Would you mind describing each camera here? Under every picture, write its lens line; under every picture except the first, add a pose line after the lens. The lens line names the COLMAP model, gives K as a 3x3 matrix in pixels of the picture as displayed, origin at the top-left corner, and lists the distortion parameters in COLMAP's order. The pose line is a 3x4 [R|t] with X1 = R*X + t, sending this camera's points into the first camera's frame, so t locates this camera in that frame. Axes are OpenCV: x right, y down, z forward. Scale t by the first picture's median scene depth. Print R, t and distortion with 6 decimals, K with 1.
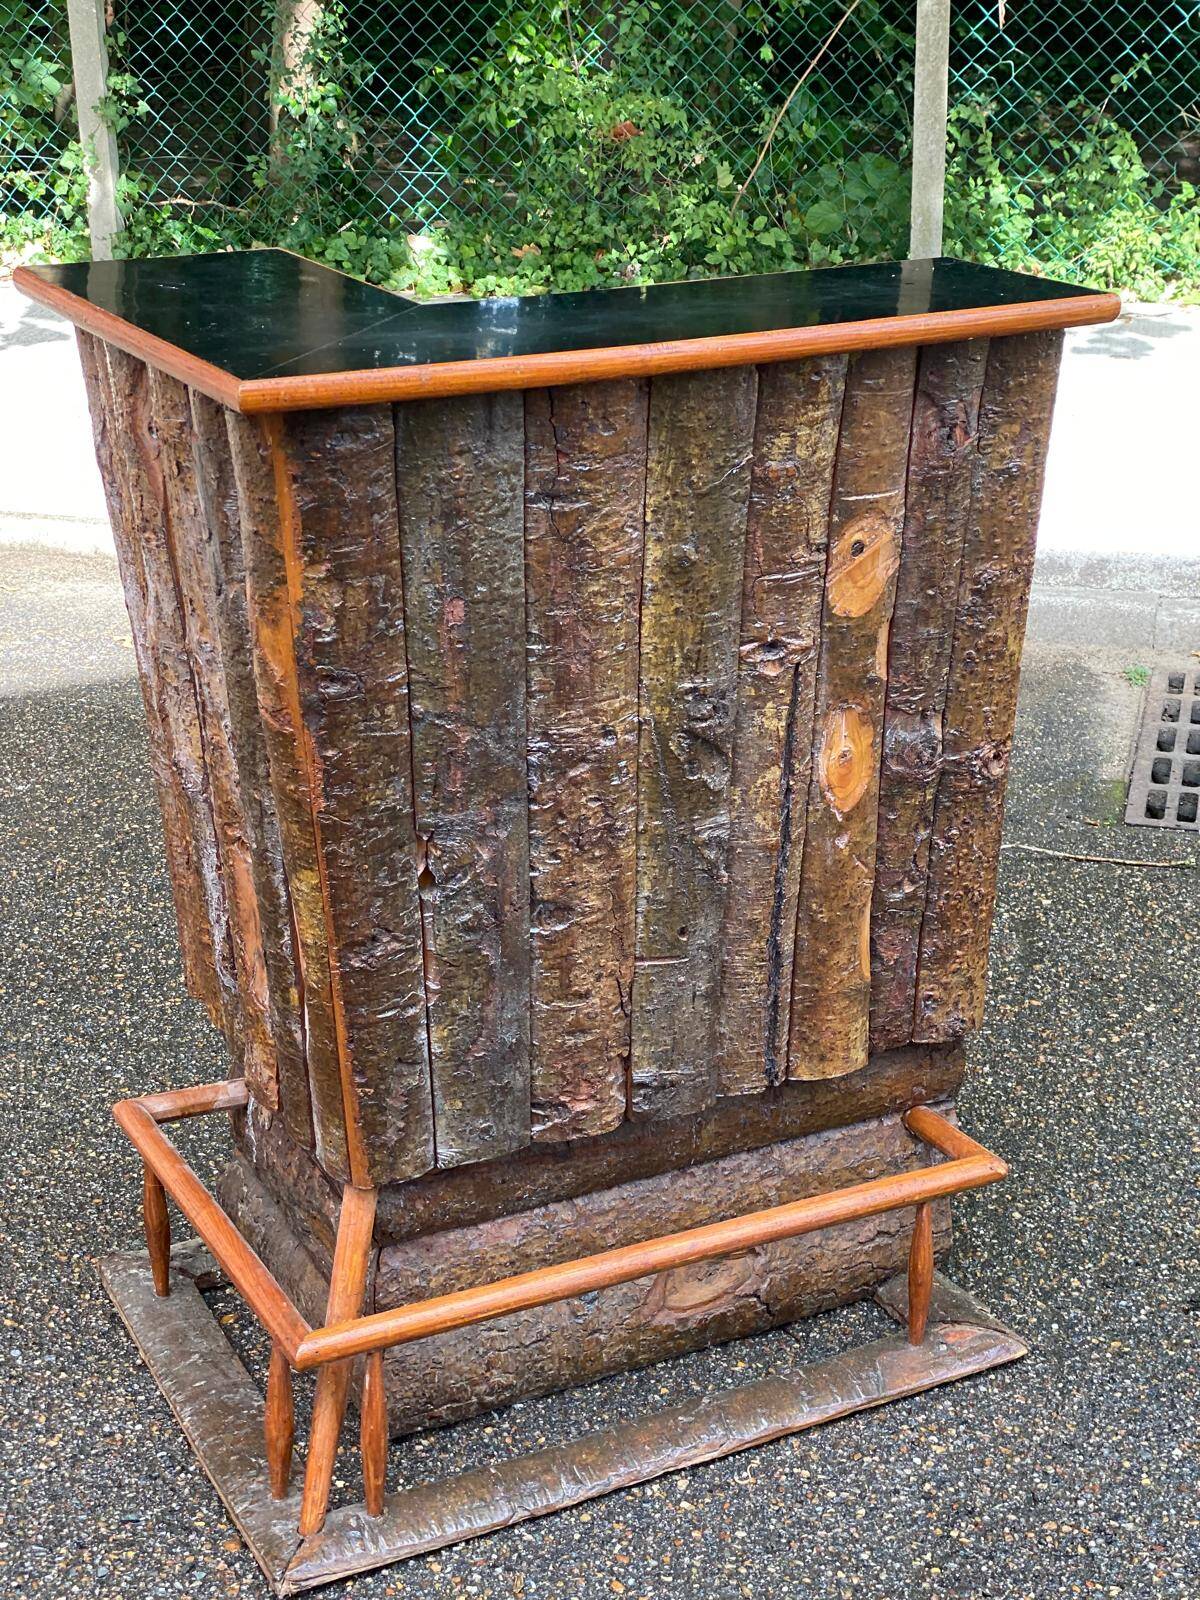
lens RADIAL K [[2306.9, 0, 600.0], [0, 2306.9, 800.0], [0, 0, 1]] dist [0.114304, -0.120262]
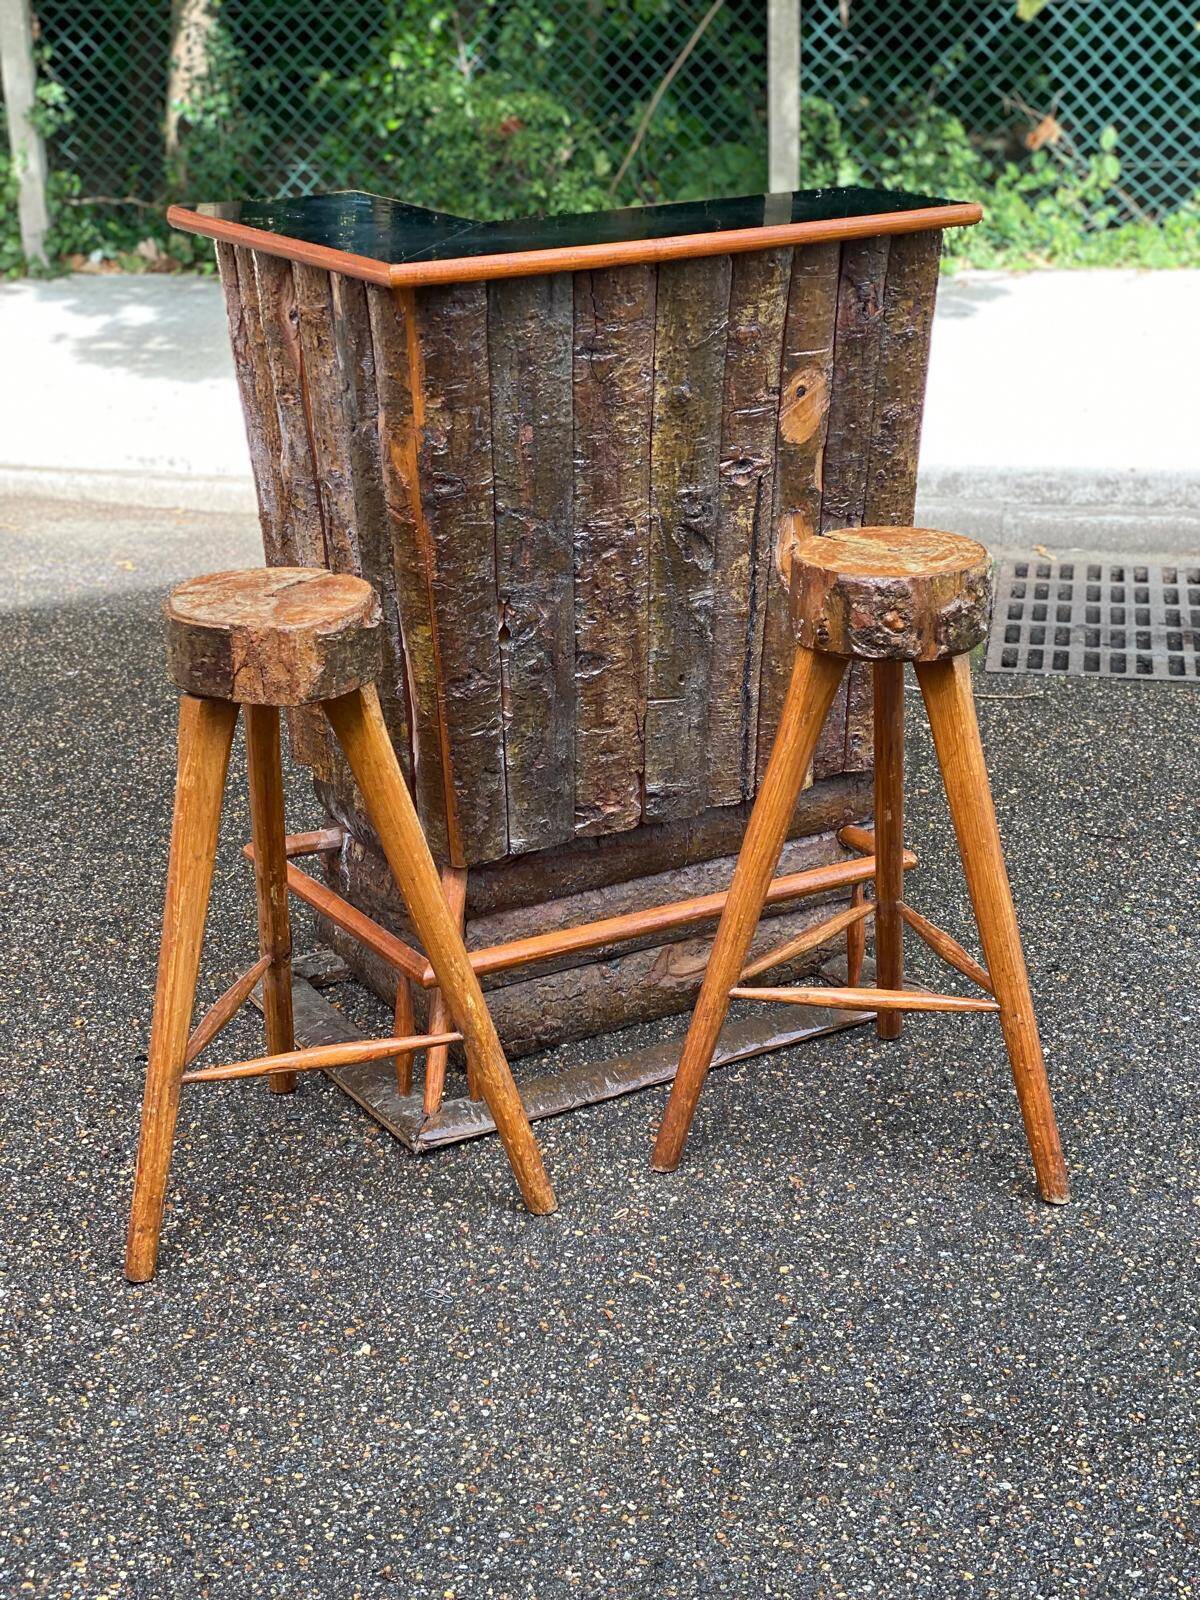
lens RADIAL K [[2451.6, 0, 524.4], [0, 2451.6, 851.1], [0, 0, 1]] dist [0.115007, -0.187549]
pose [[0.998254, -0.034040, 0.048282, -0.132989], [0.034284, 0.999403, -0.004223, 0.164795], [-0.048109, 0.005871, 0.998825, -0.459687]]
